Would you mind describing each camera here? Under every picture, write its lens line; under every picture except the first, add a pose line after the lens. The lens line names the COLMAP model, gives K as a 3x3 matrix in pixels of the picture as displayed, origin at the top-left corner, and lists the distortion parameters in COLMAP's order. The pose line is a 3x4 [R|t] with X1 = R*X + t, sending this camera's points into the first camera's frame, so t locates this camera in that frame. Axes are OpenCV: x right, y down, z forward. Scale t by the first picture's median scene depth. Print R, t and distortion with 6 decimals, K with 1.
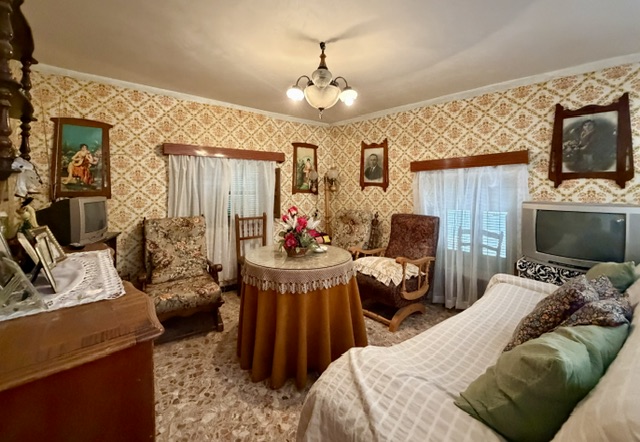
lens RADIAL K [[271.8, 0, 305.1], [0, 271.8, 195.6], [0, 0, 1]] dist [0.007320, -0.001015]
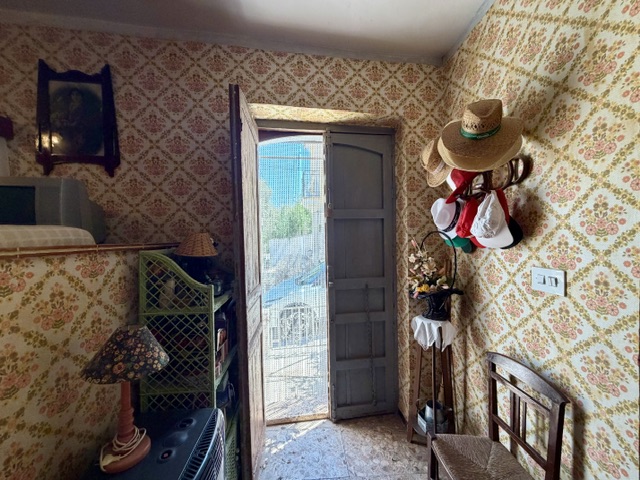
lens RADIAL K [[255.6, 0, 321.0], [0, 255.6, 240.8], [0, 0, 1]] dist [0.000759, 0.000464]
pose [[0.556630, -0.040019, 0.829796, 0.670408], [0.033721, 0.999104, 0.025564, 0.139905], [-0.830076, 0.013752, 0.557481, 0.005840]]
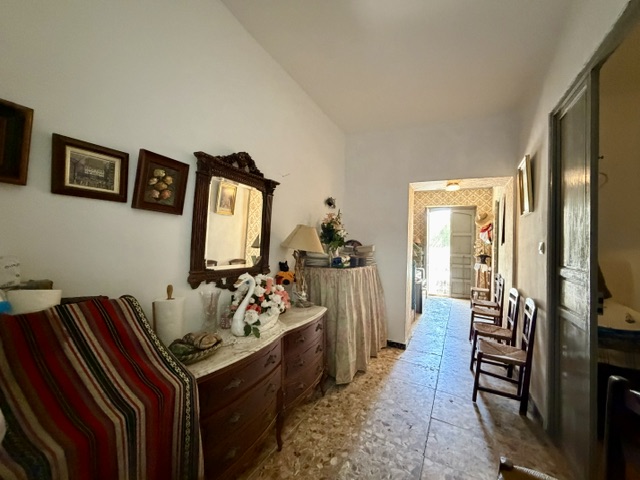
lens RADIAL K [[255.6, 0, 319.5], [0, 255.6, 243.9], [0, 0, 1]] dist [0.000759, 0.000464]
pose [[0.917842, 0.019757, 0.396453, -0.982306], [-0.002346, 0.999013, -0.044354, 0.302279], [-0.396938, 0.039780, 0.916983, -1.484667]]
